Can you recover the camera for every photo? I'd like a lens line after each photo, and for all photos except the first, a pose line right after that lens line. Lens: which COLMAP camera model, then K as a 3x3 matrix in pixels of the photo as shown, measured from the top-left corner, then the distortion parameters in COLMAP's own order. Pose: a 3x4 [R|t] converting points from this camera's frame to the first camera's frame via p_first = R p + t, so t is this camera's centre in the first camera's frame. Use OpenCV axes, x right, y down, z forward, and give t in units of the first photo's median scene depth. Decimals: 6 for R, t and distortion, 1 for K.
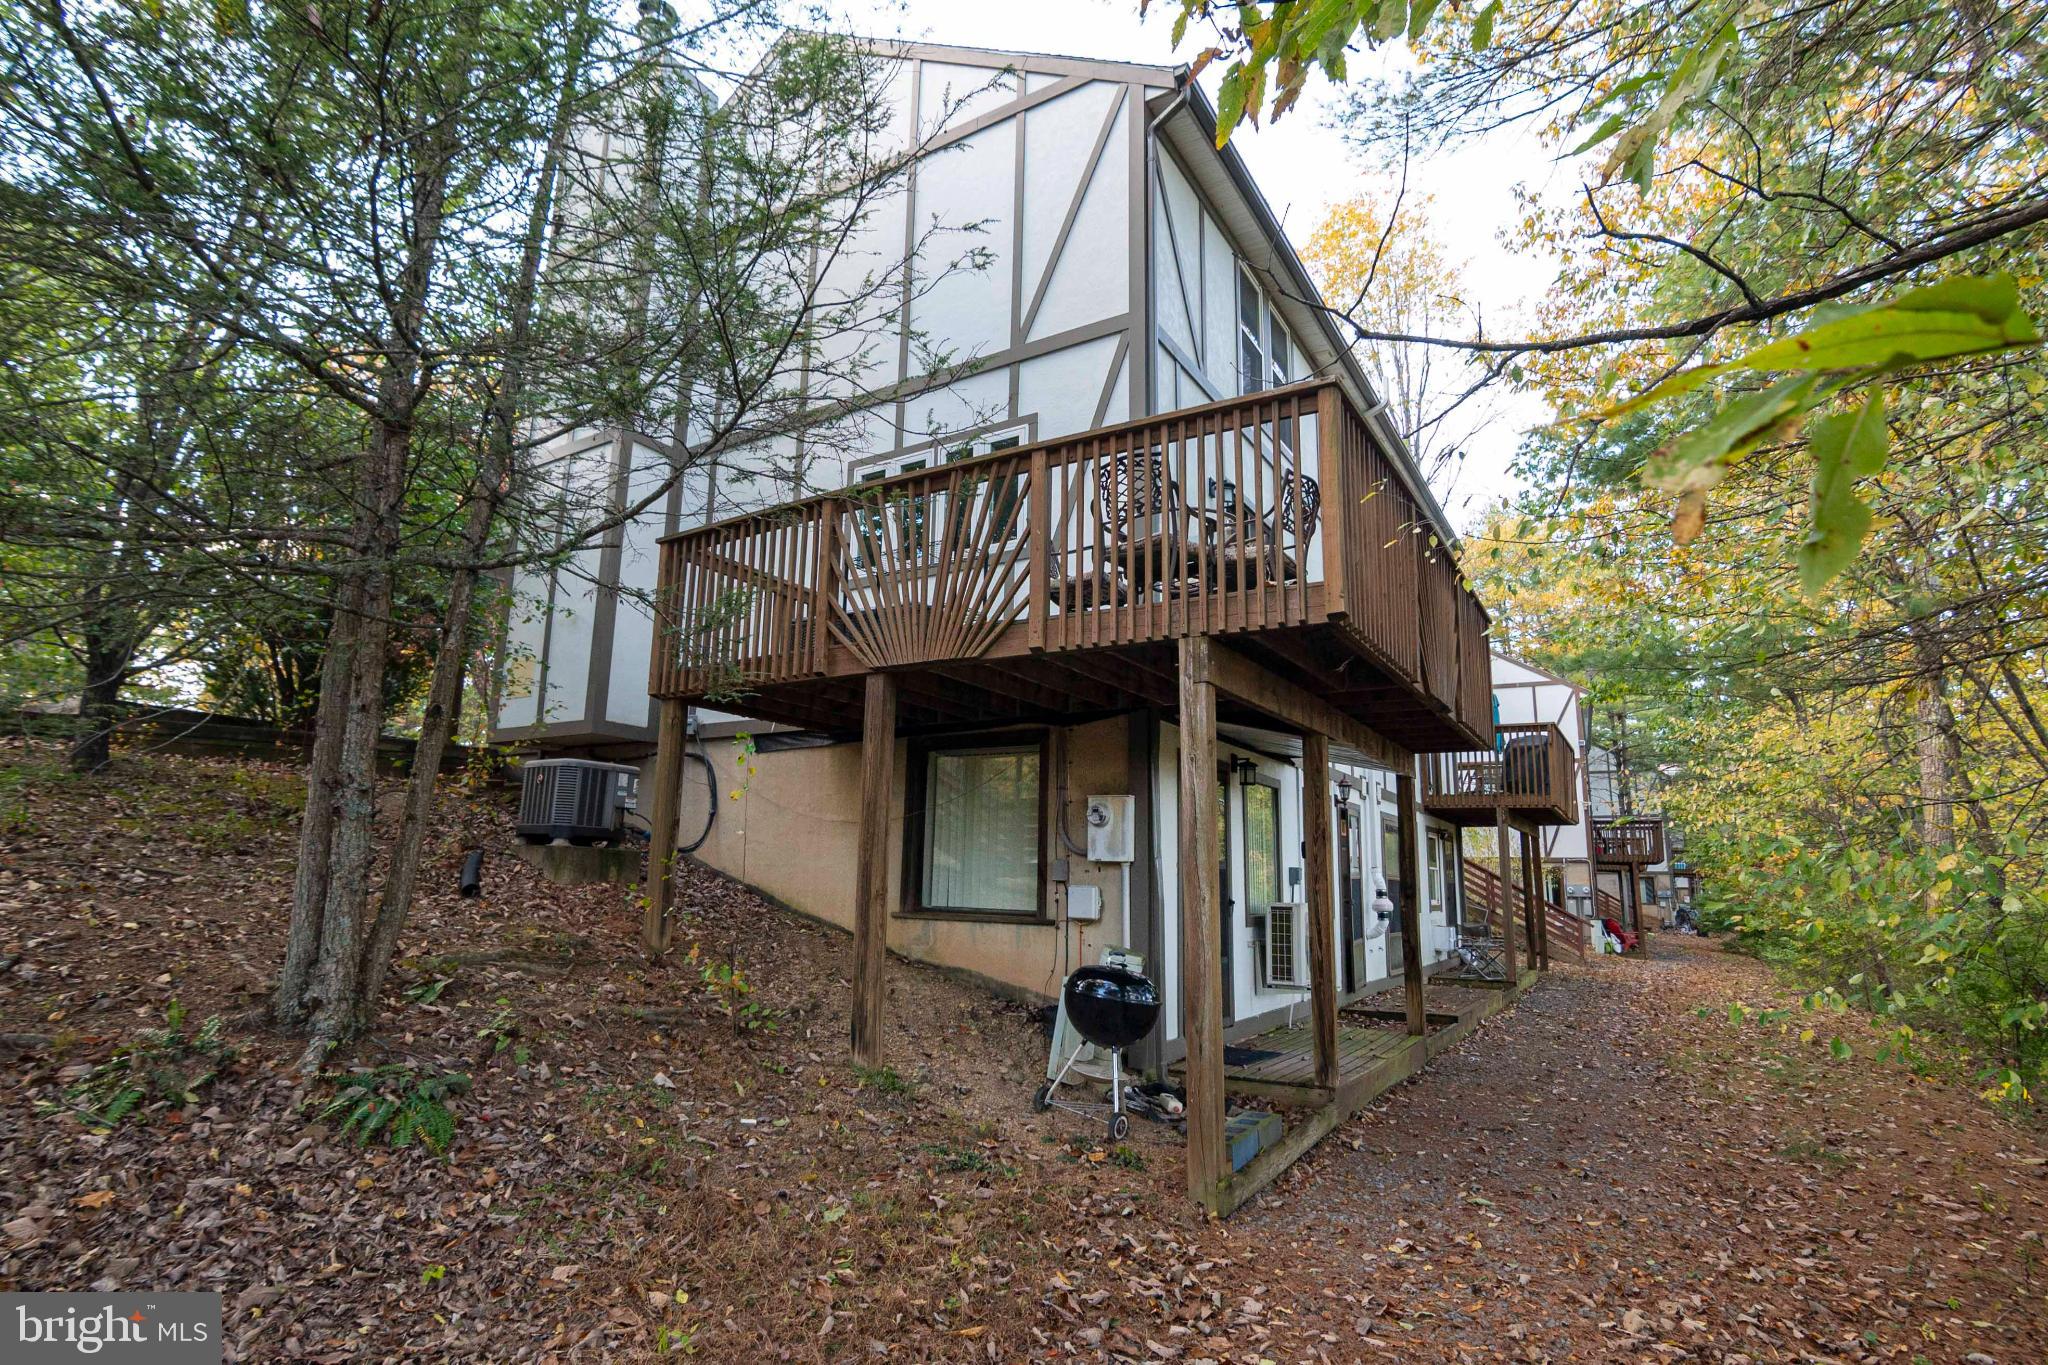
lens RADIAL K [[1015.1, 0, 1020.7], [0, 1015.1, 690.1], [0, 0, 1]] dist [-0.028205, 0.009342]
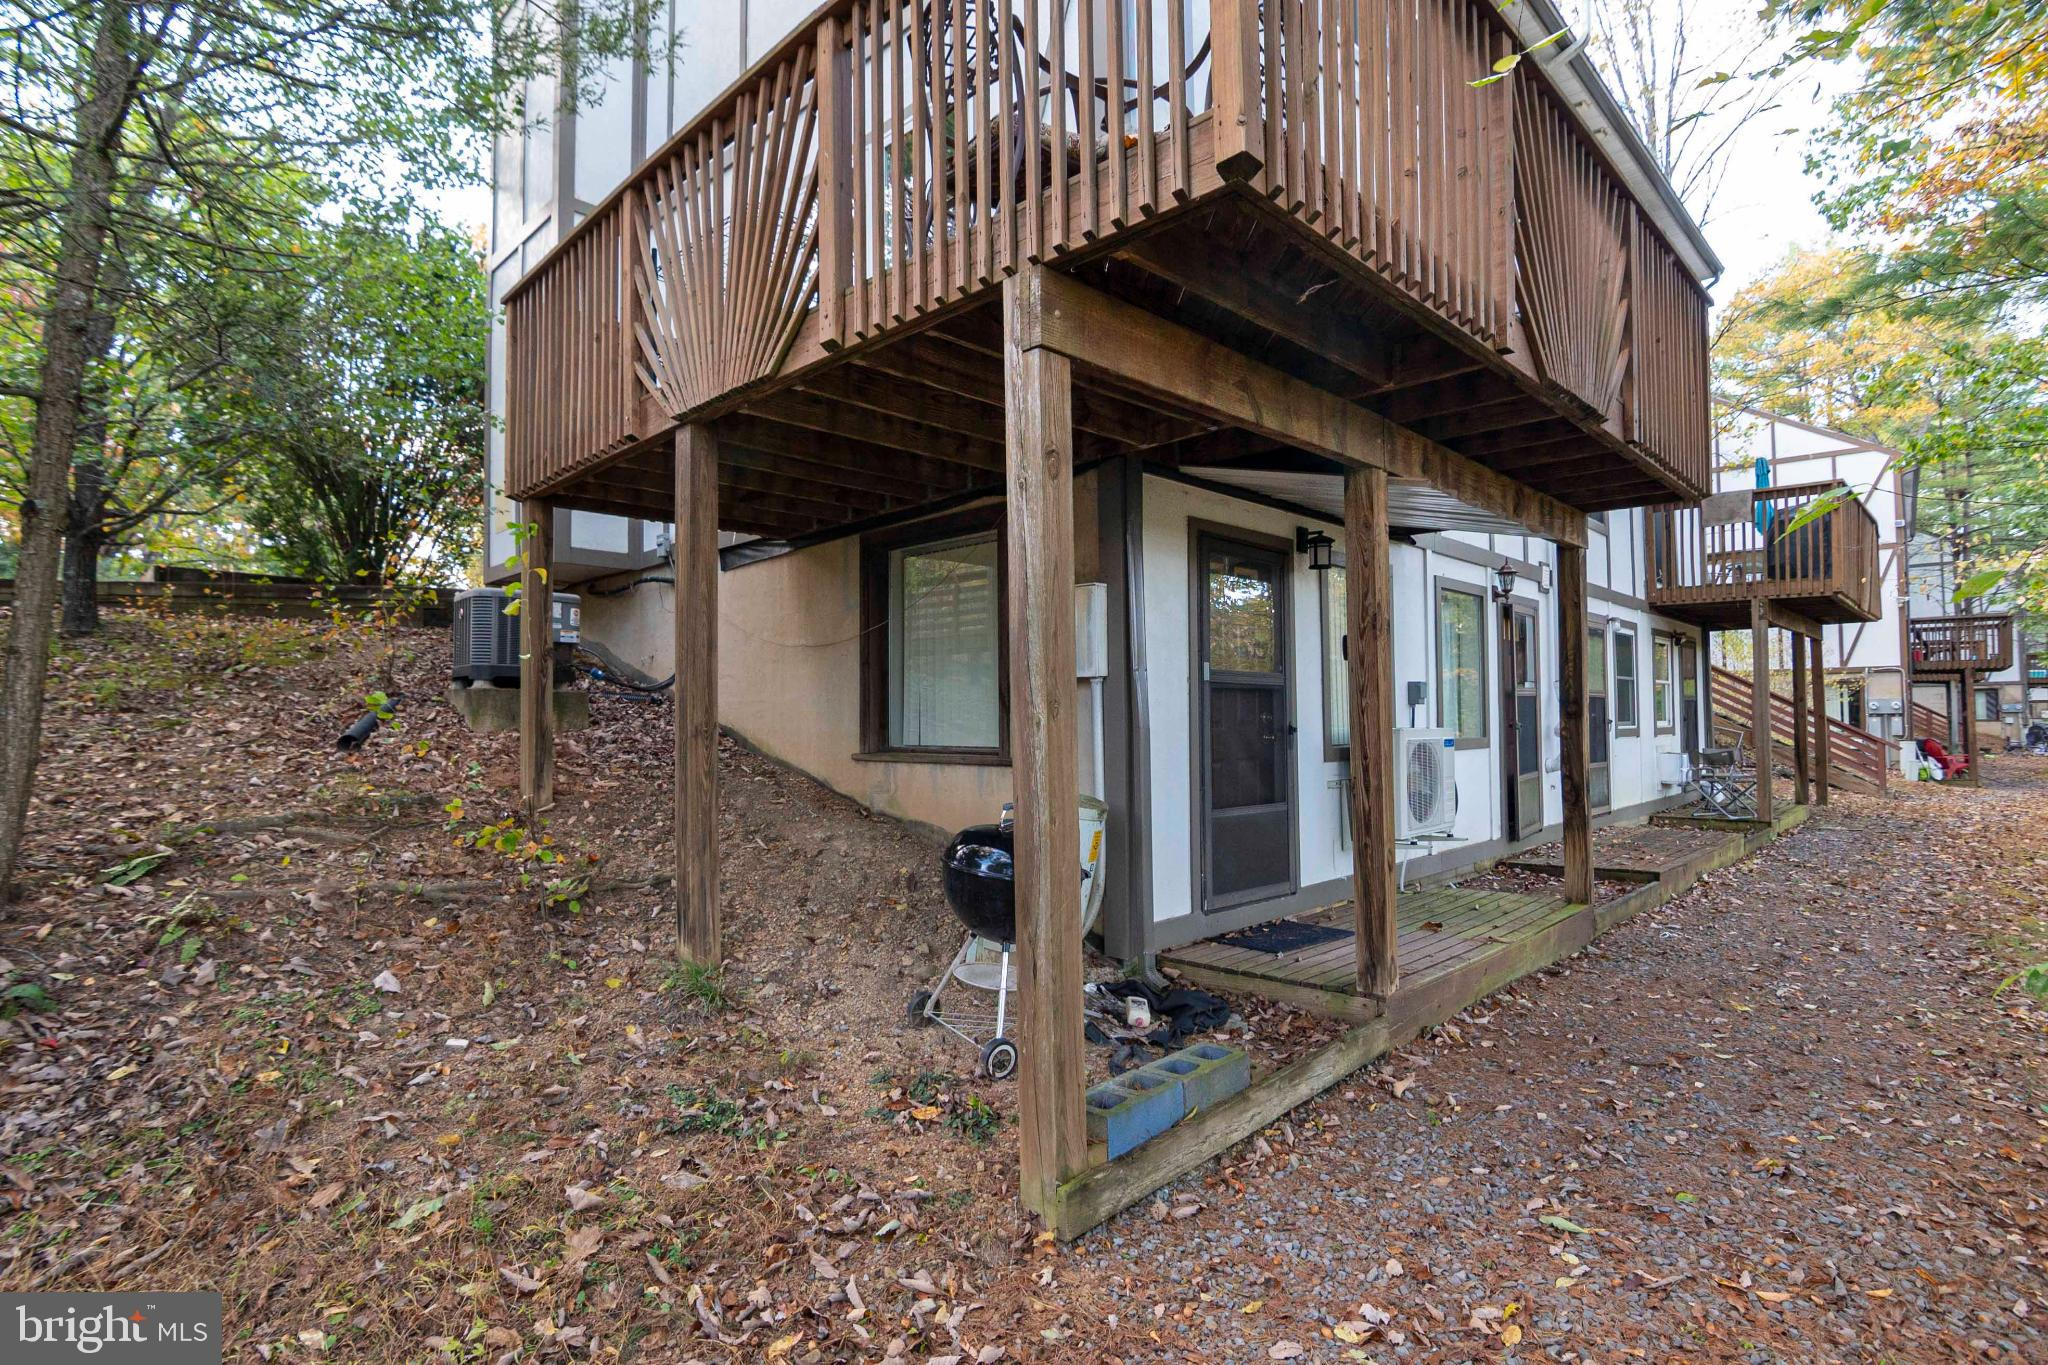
lens RADIAL K [[1015.1, 0, 1016.8], [0, 1015.1, 689.7], [0, 0, 1]] dist [-0.028205, 0.009342]
pose [[0.974222, -0.038337, -0.222312, 0.194261], [0.072269, 0.986557, 0.146572, 0.065774], [0.213704, -0.158859, 0.963895, 0.283210]]
